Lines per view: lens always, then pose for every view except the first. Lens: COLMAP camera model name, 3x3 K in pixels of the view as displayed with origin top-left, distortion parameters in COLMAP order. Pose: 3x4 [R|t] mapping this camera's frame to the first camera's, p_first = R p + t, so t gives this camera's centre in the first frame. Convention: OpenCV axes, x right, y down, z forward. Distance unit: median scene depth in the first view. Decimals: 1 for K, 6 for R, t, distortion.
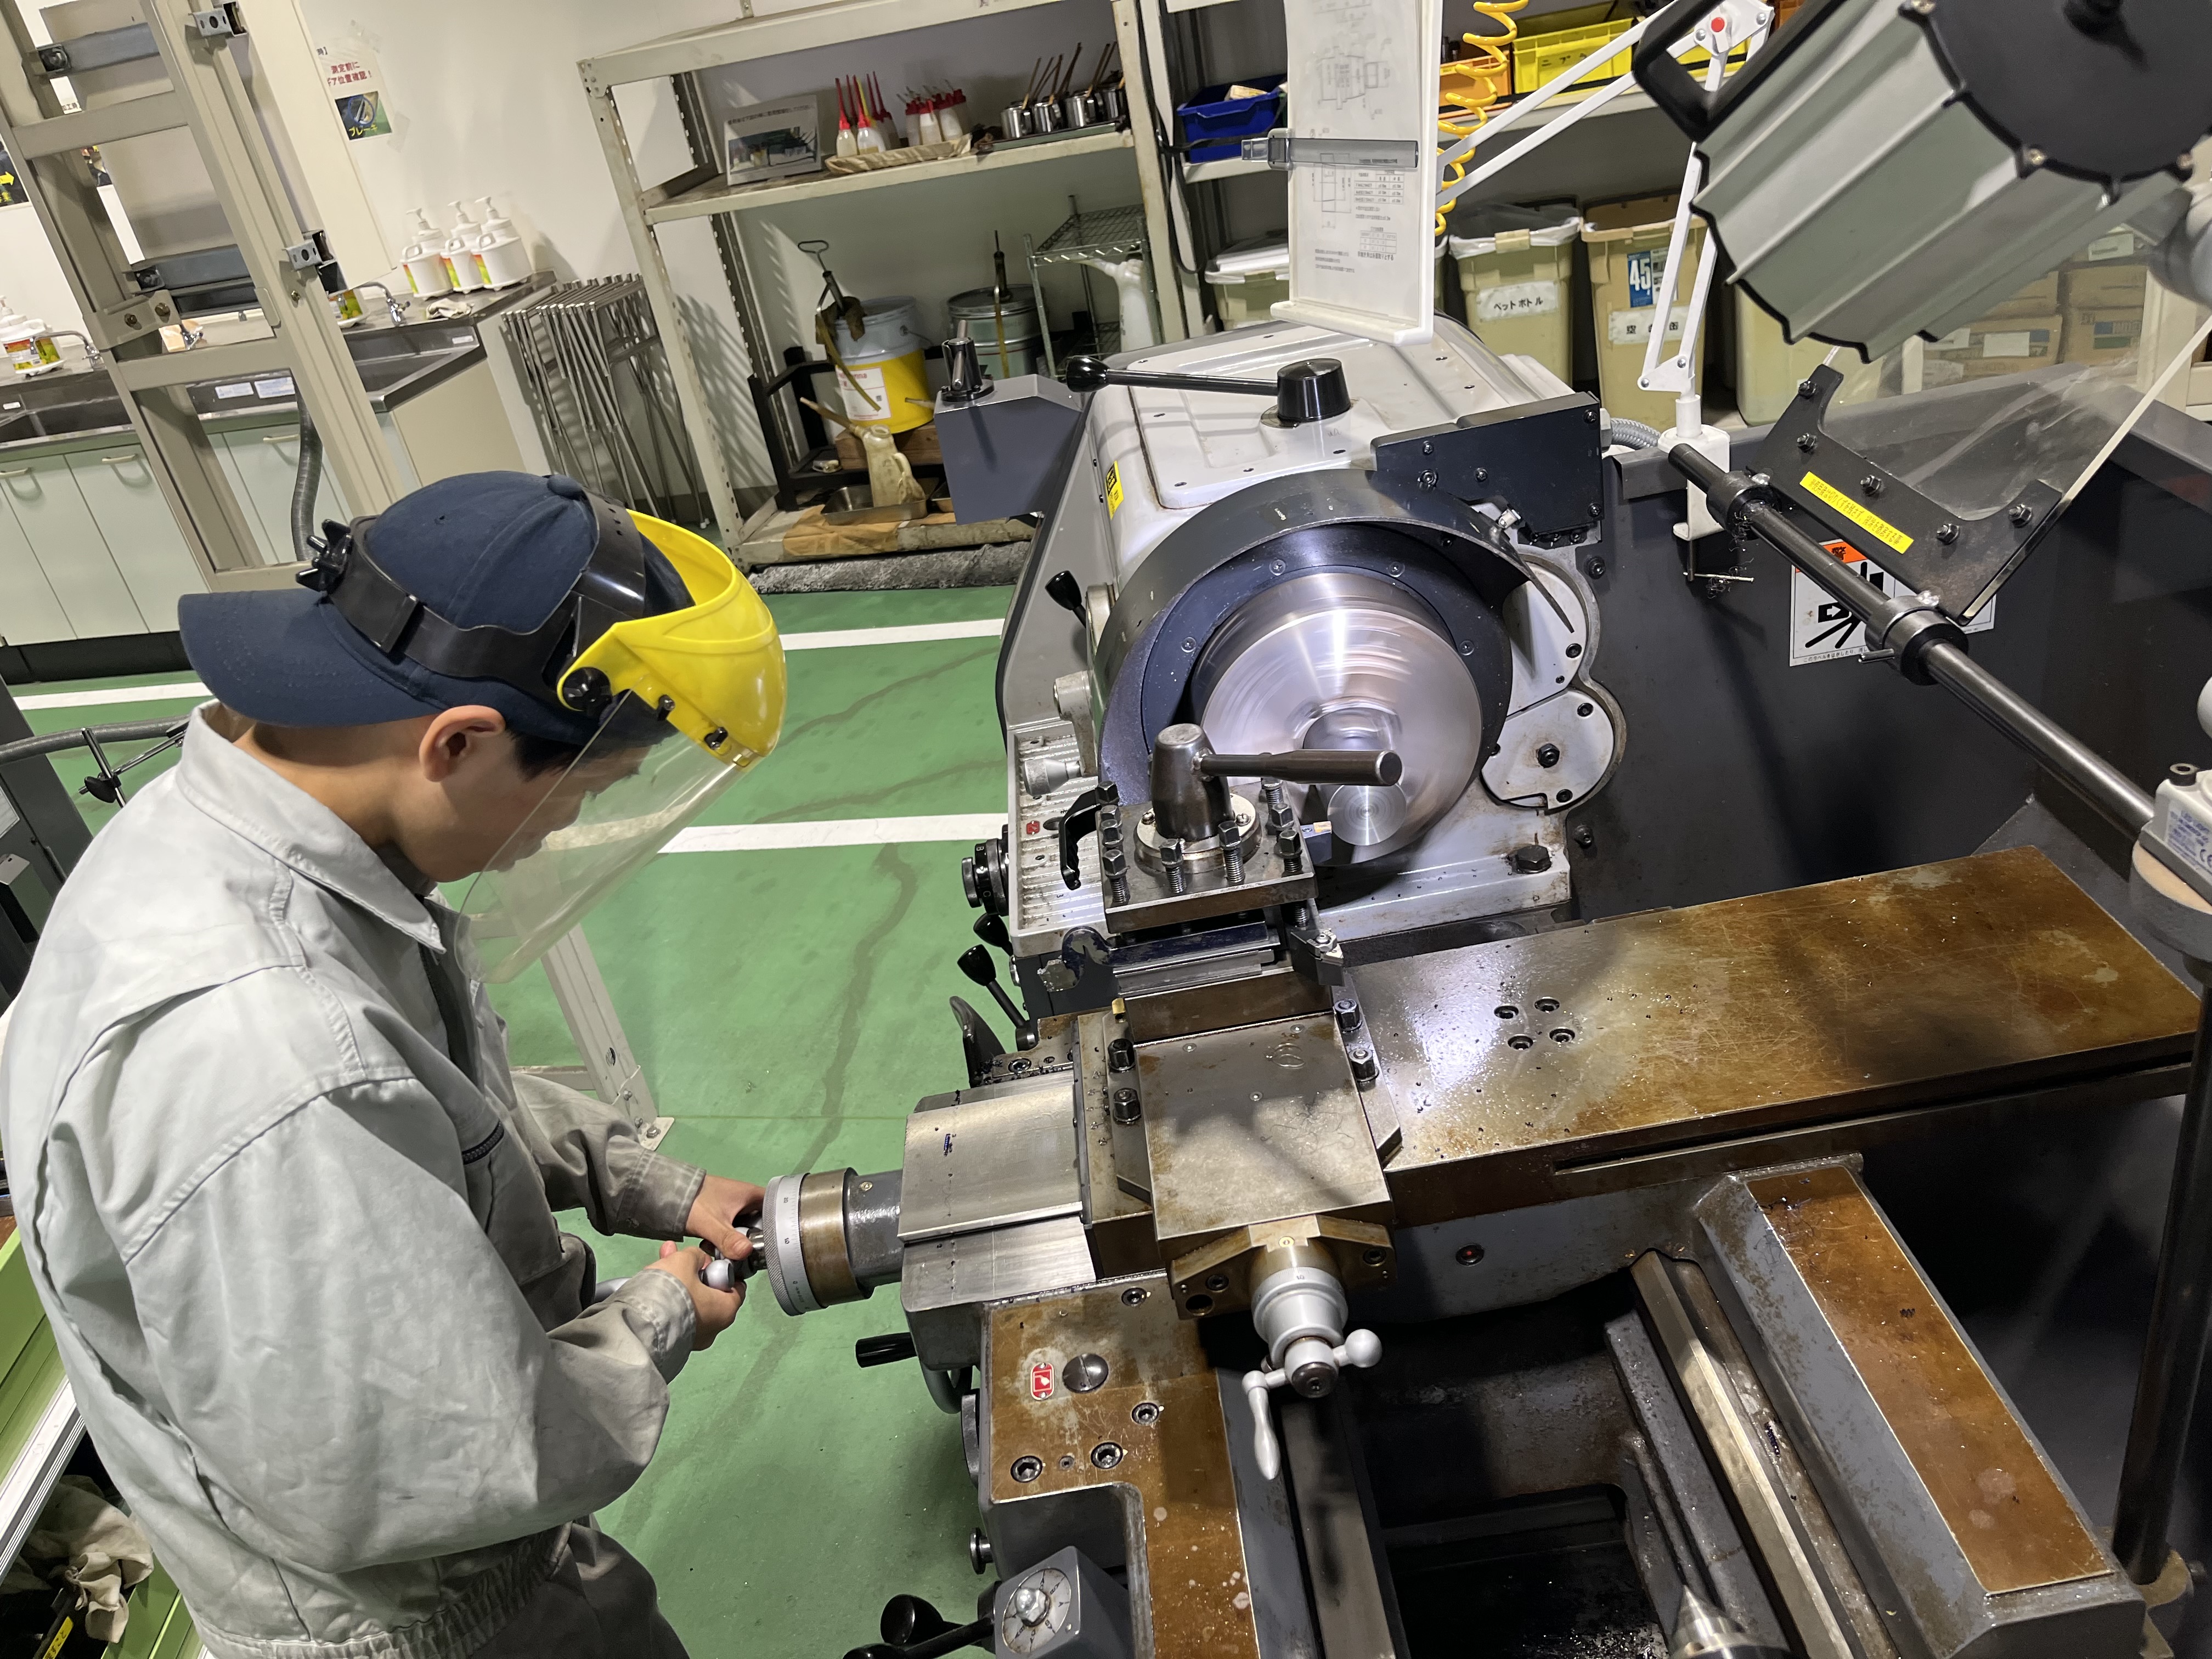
lens RADIAL K [[1688.0, 0, 1107.3], [0, 1688.0, 950.1], [0, 0, 1]] dist [-0.161558, 0.308811]
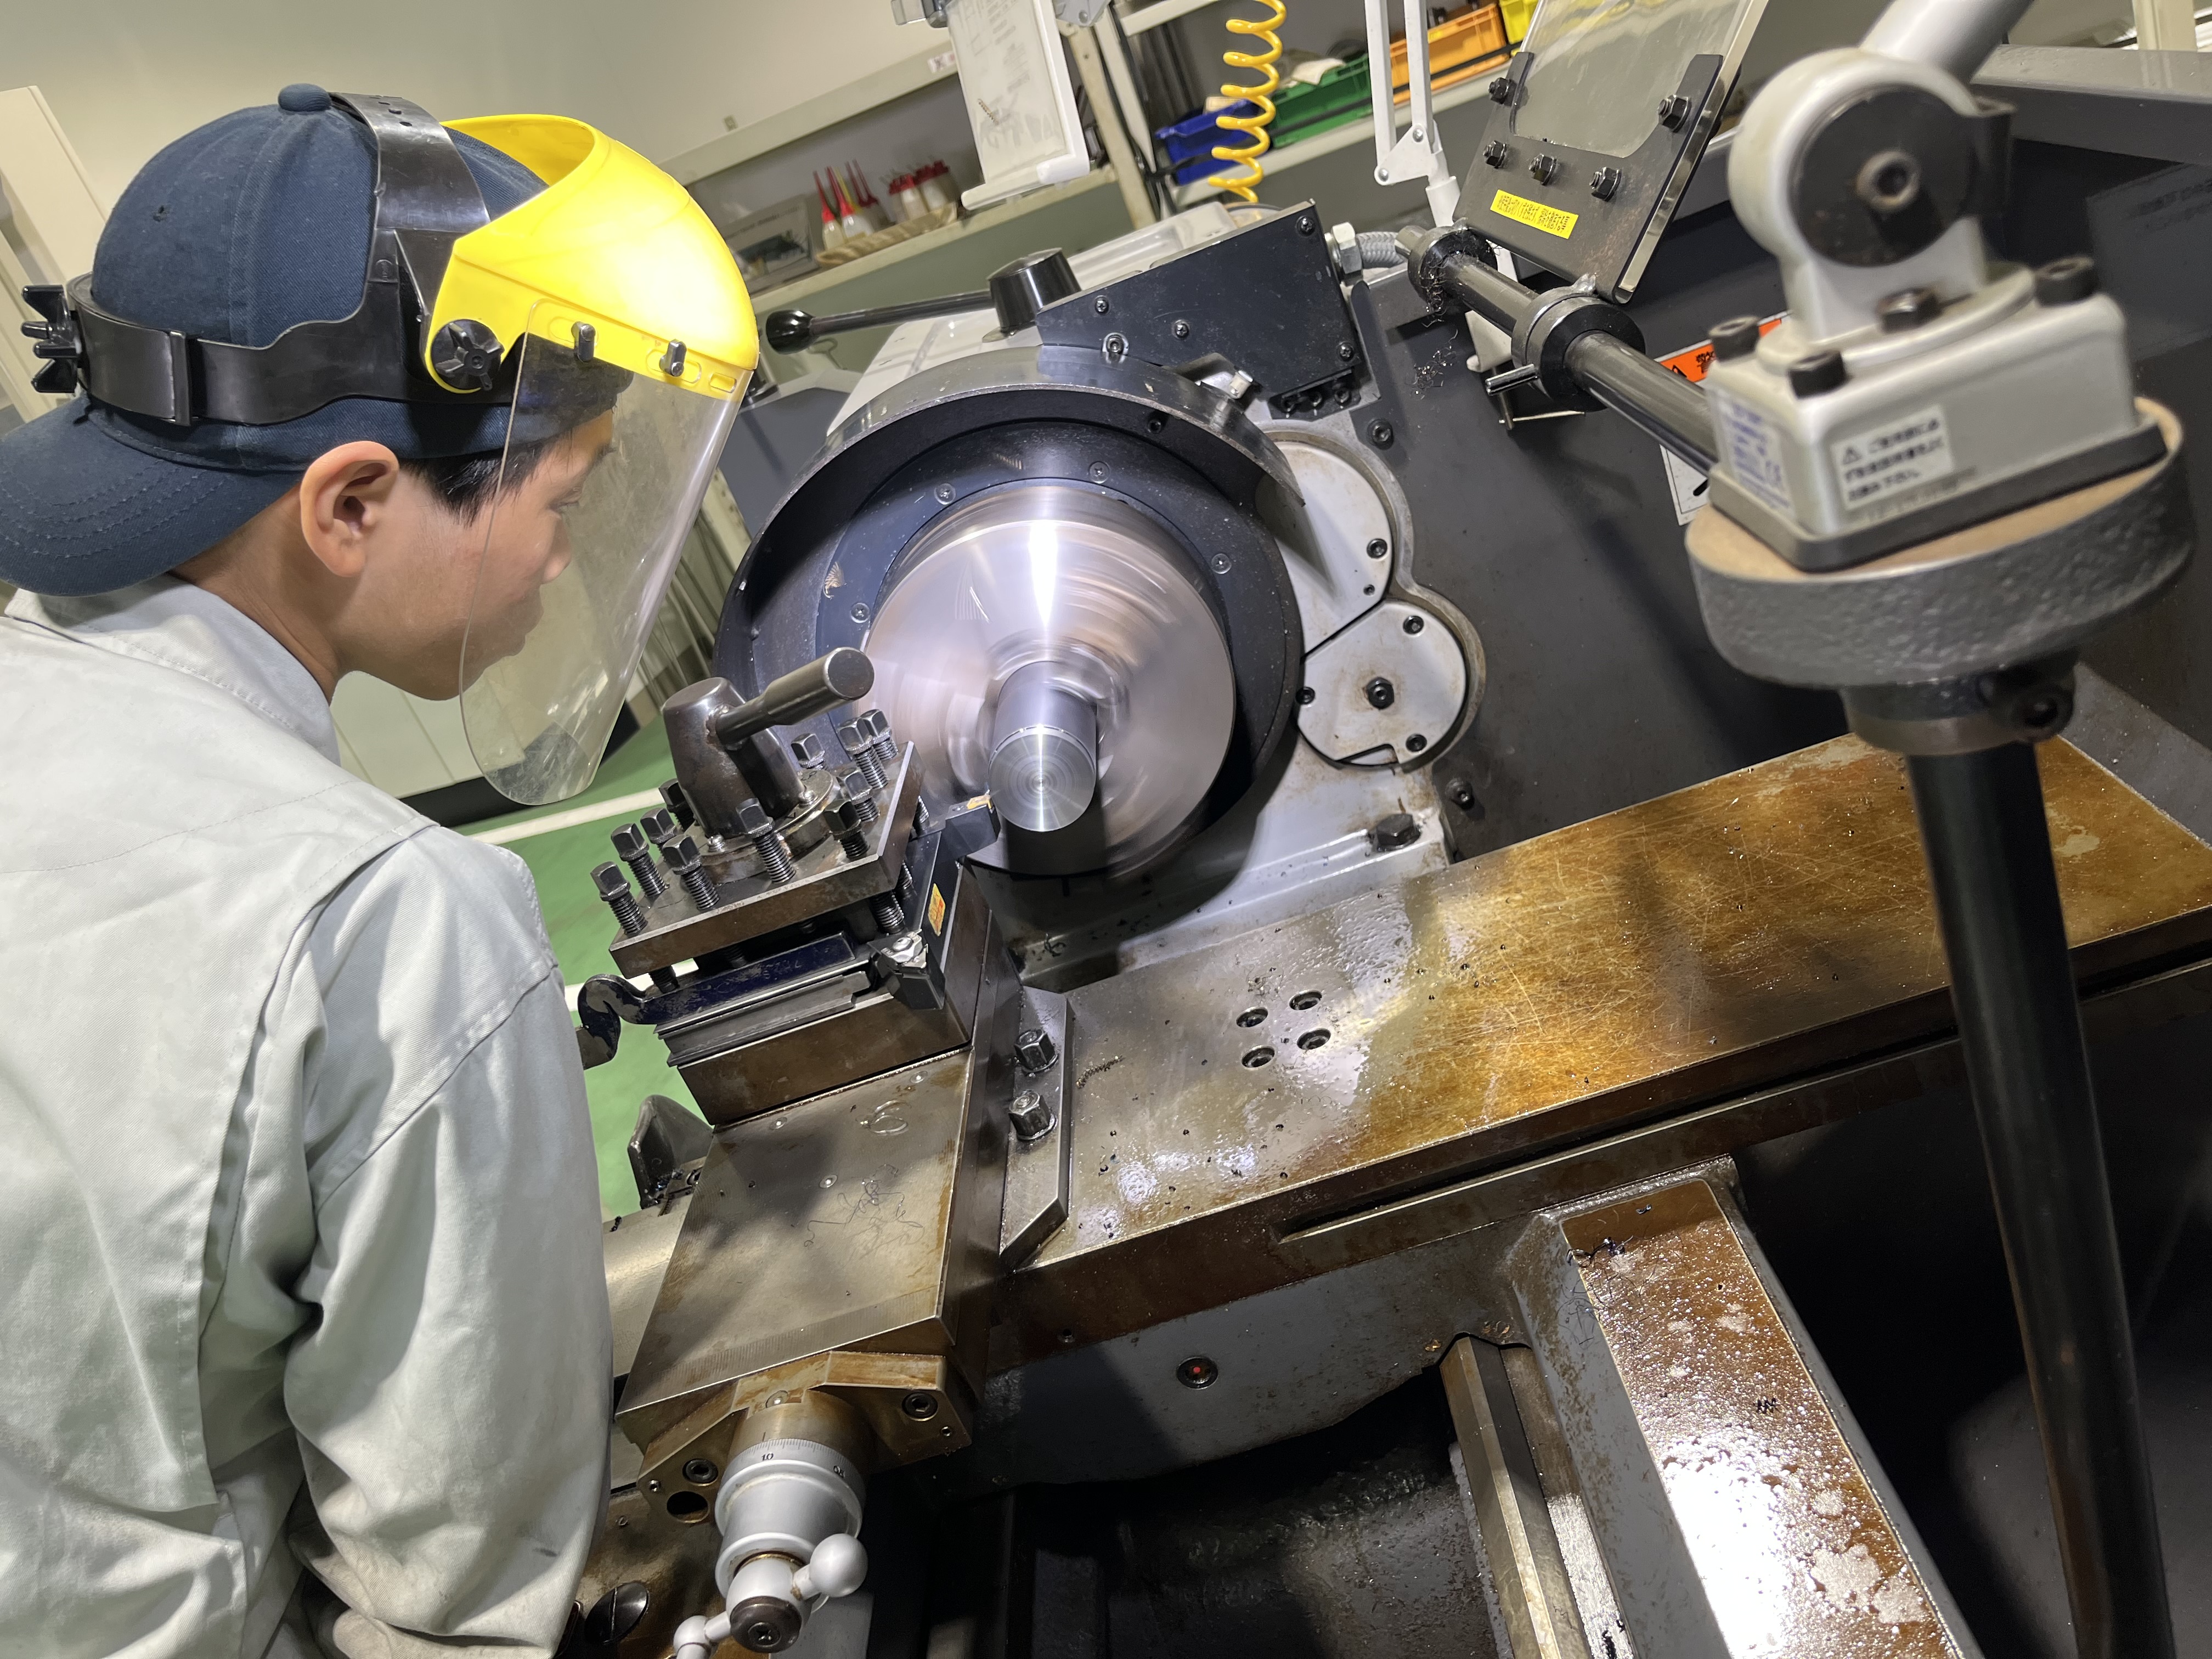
lens RADIAL K [[1776.2, 0, 1095.9], [0, 1776.2, 914.5], [0, 0, 1]] dist [0.012955, 0.003204]
pose [[0.987154, -0.135319, -0.084946, 0.213445], [0.128170, 0.988135, -0.084631, 0.041950], [0.095390, 0.072657, 0.992785, 0.200714]]
